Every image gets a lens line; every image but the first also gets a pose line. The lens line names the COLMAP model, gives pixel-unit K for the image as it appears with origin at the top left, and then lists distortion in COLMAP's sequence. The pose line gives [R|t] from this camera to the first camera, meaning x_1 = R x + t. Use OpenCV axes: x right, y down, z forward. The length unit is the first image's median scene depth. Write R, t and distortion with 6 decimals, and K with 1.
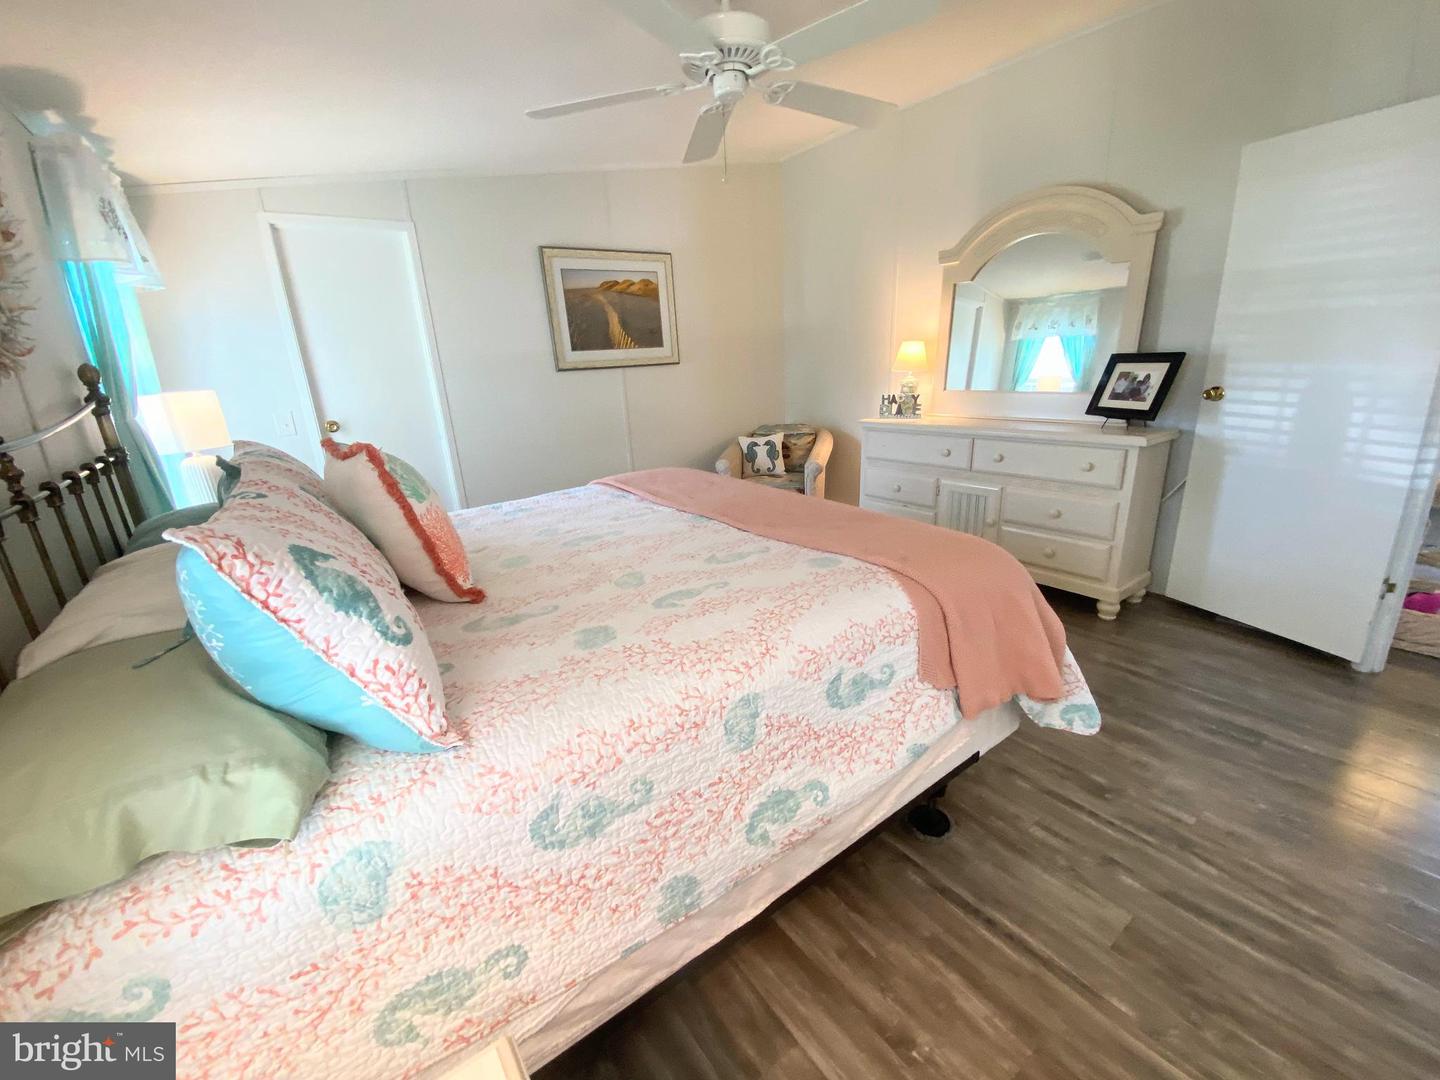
lens RADIAL K [[587.8, 0, 718.1], [0, 587.8, 545.3], [0, 0, 1]] dist [0.006511, -0.003187]
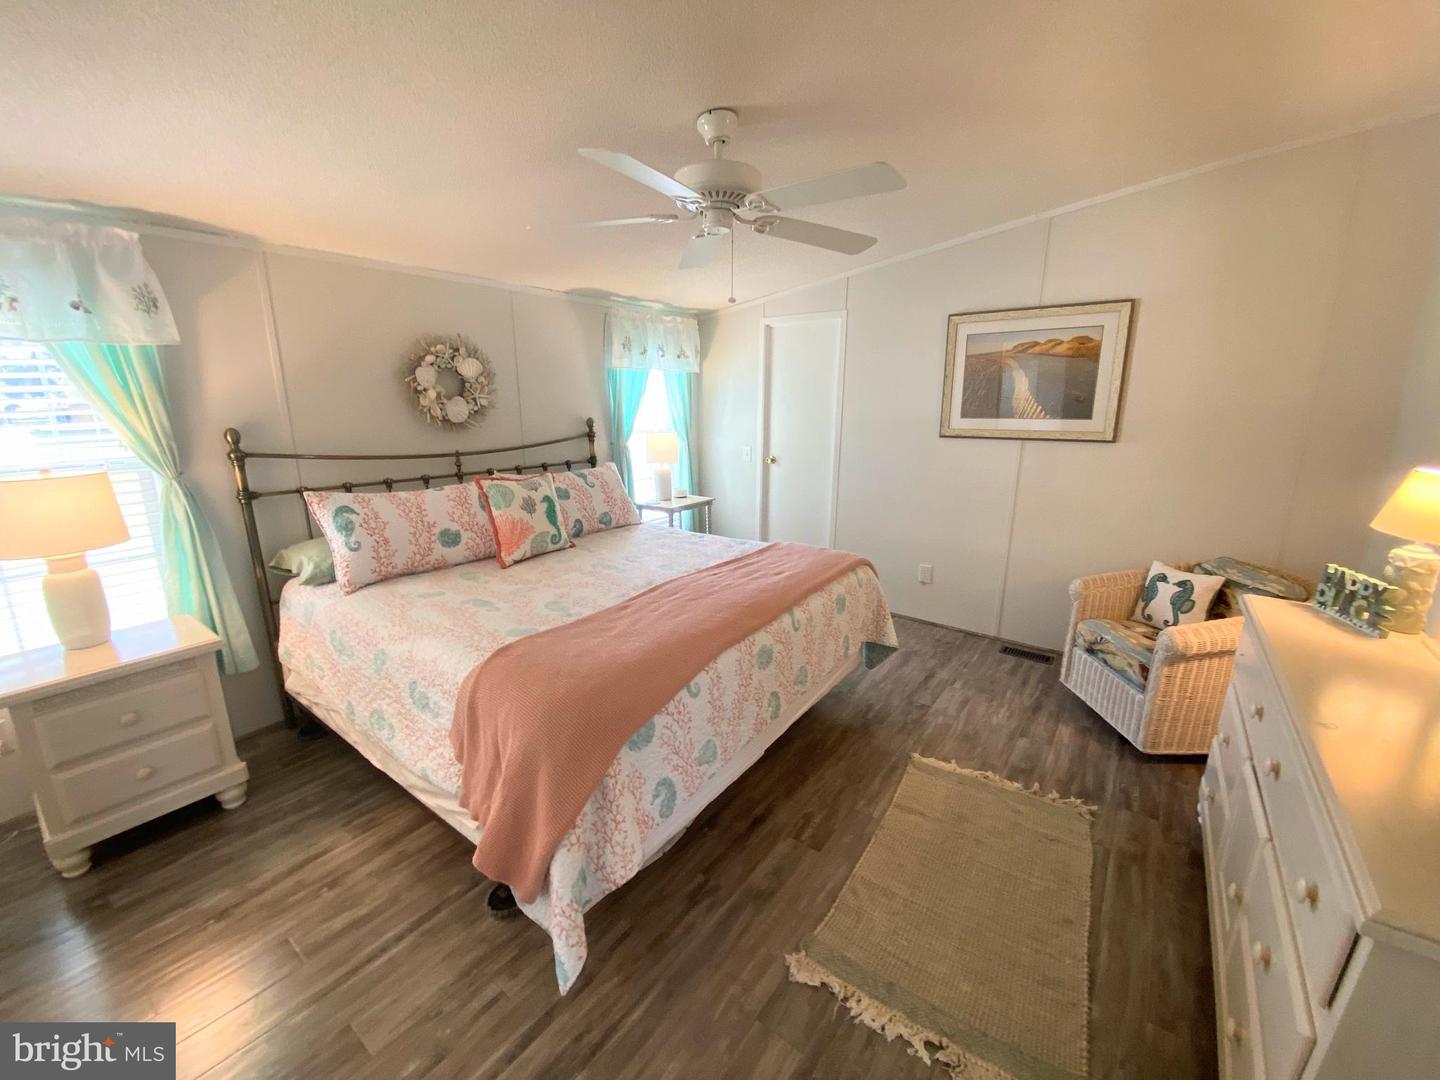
lens RADIAL K [[587.8, 0, 720.0], [0, 587.8, 536.4], [0, 0, 1]] dist [0.006511, -0.003187]
pose [[0.294835, 0.277051, -0.914502, 0.591762], [-0.303302, 0.934688, 0.185382, -0.221769], [0.906135, 0.222713, 0.359609, 0.369786]]
